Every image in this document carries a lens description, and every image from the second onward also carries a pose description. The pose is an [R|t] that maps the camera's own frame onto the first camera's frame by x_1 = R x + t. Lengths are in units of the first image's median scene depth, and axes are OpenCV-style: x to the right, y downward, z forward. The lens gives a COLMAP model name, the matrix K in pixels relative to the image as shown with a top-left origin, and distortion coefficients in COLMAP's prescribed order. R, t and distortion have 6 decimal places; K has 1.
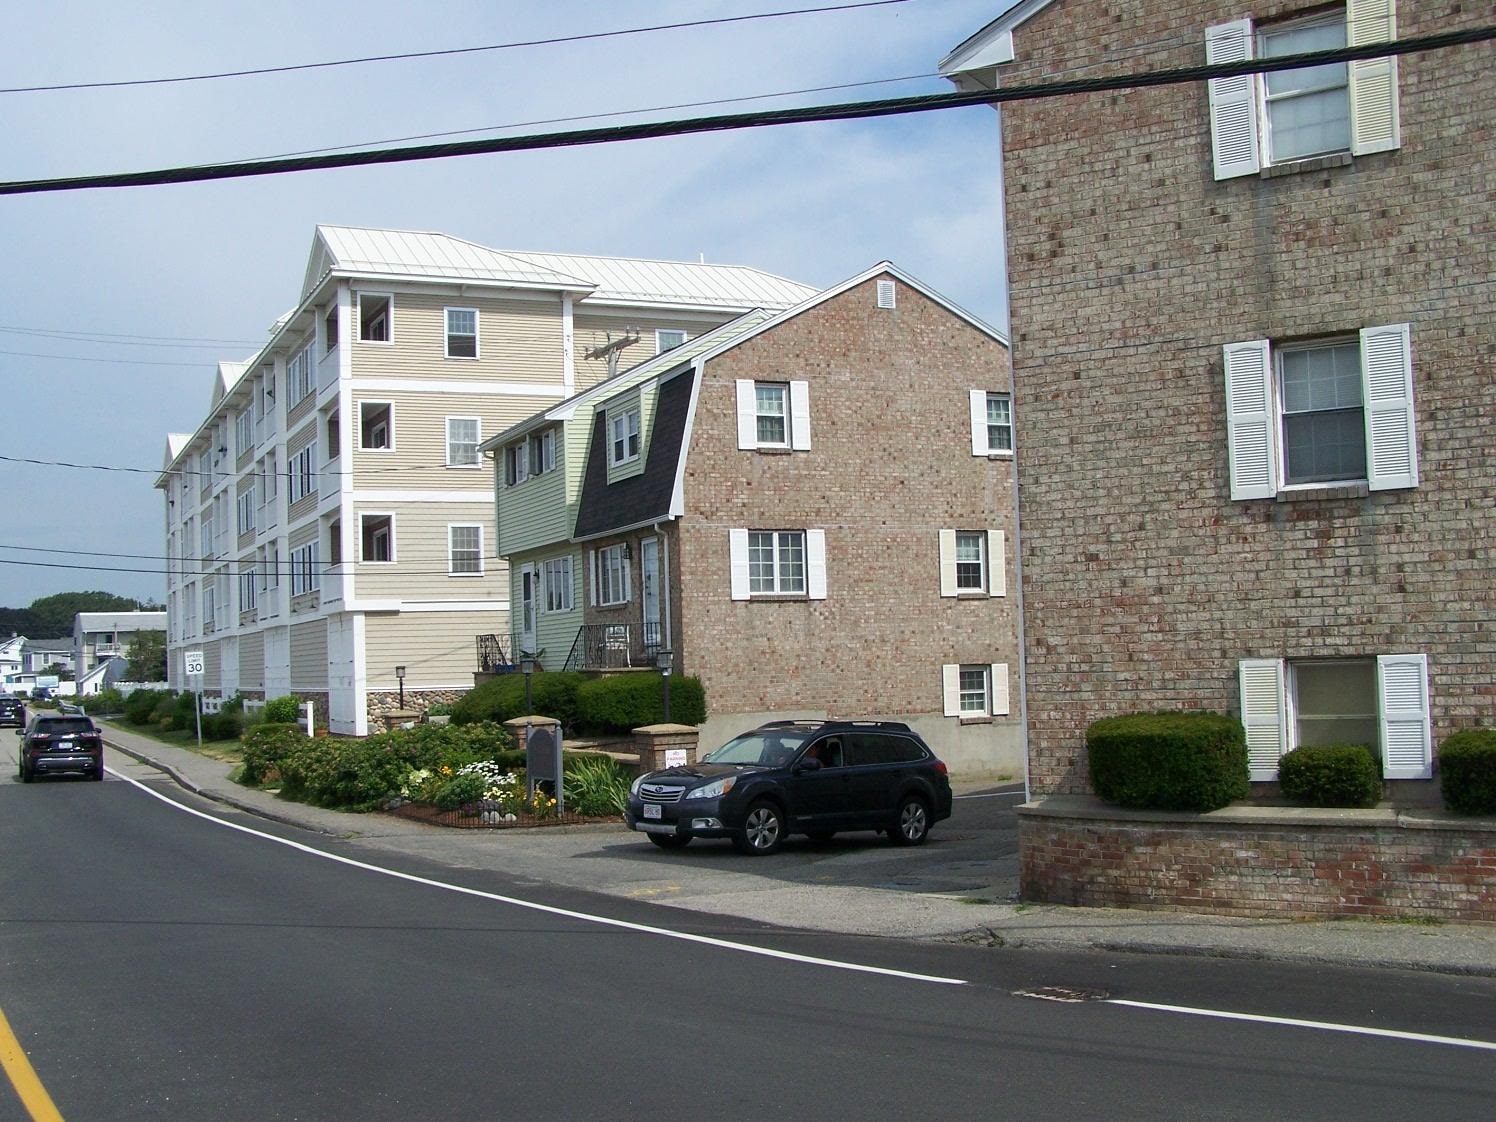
lens RADIAL K [[1717.0, 0, 746.2], [0, 1717.0, 553.3], [0, 0, 1]] dist [-0.109968, 0.000000]
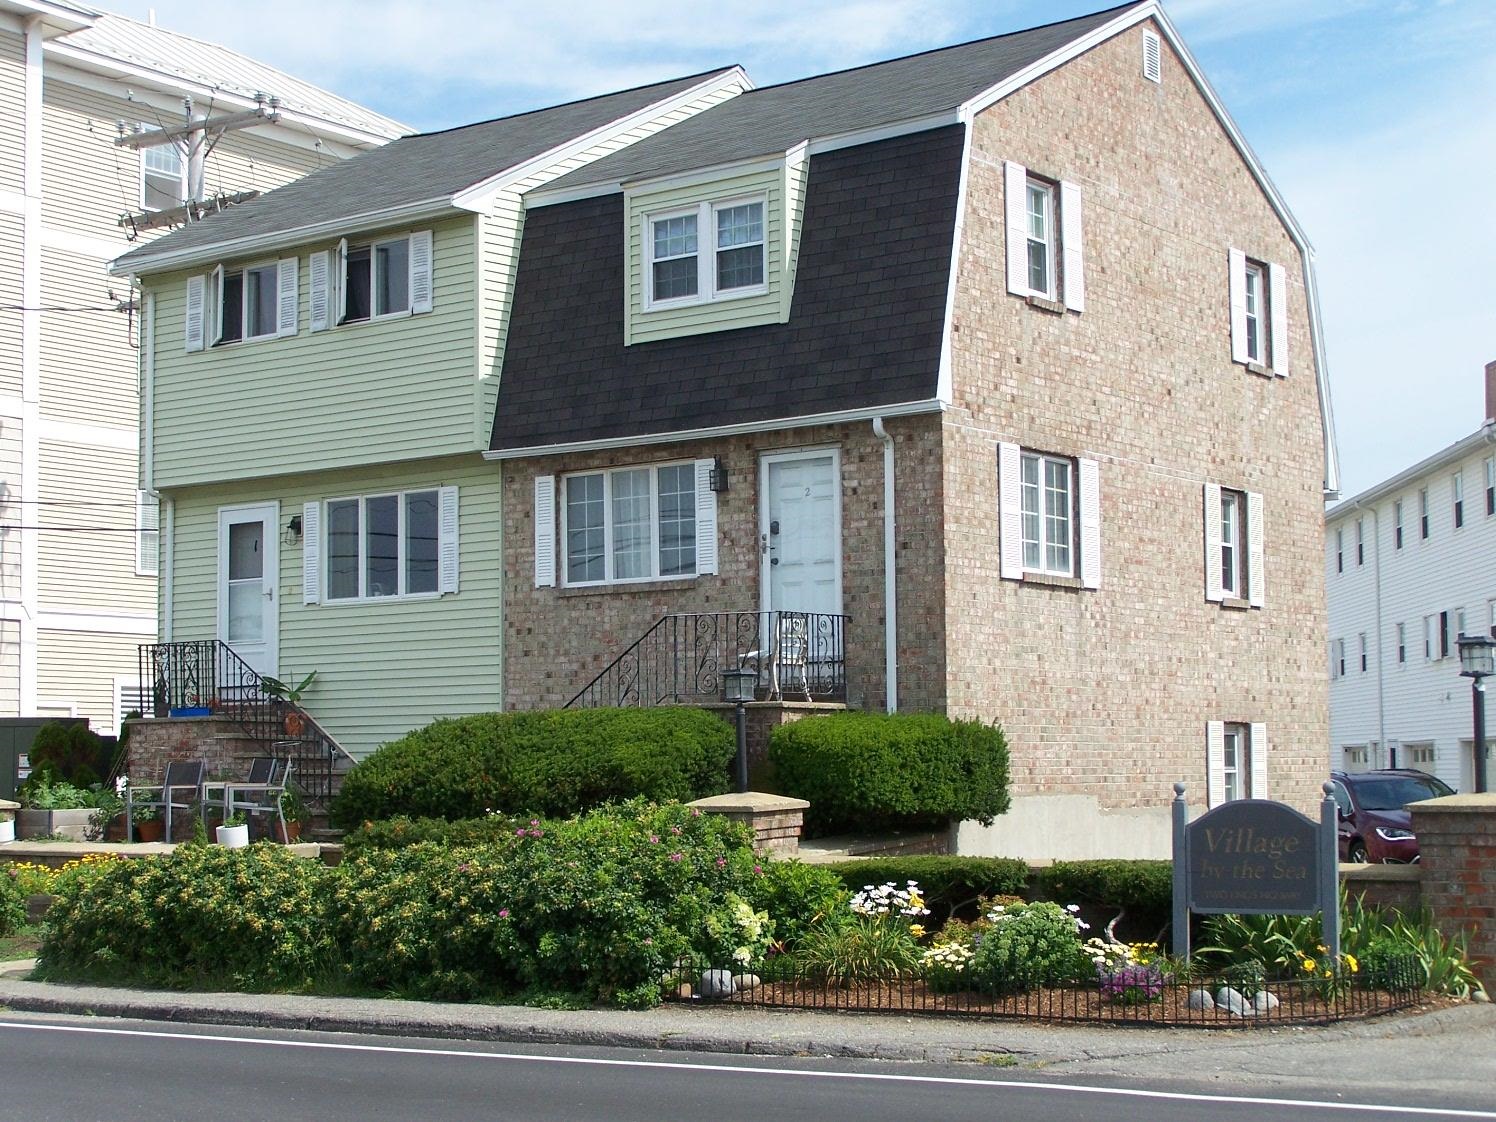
lens RADIAL K [[2412.0, 0, 752.7], [0, 2412.0, 567.5], [0, 0, 1]] dist [-0.037952, 0.000000]
pose [[0.866765, 0.063200, 0.494696, -0.412006], [-0.048918, 0.997929, -0.041782, 0.055241], [-0.496312, 0.012015, 0.868061, 0.384561]]
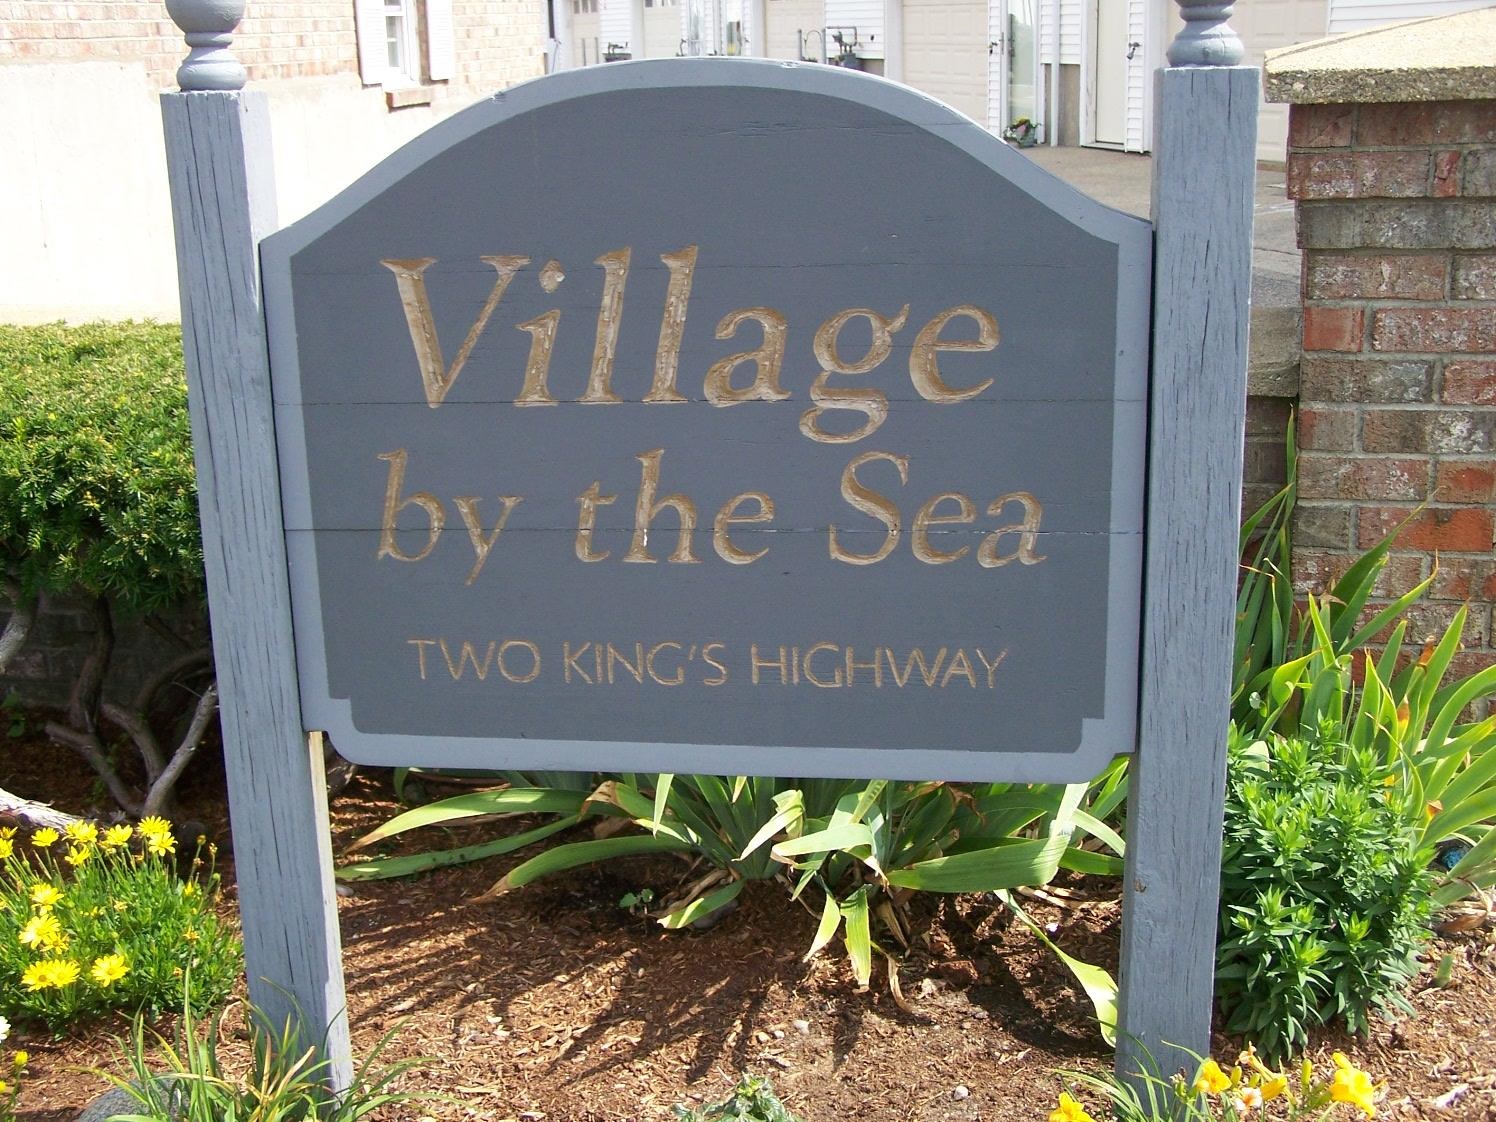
lens RADIAL K [[1886.7, 0, 748.9], [0, 1886.7, 569.1], [0, 0, 1]] dist [-0.021161, 0.000000]
pose [[0.614387, -0.209600, 0.760655, -0.135140], [-0.040358, 0.954459, 0.295601, 0.073796], [-0.787972, -0.212312, 0.577948, 0.709443]]
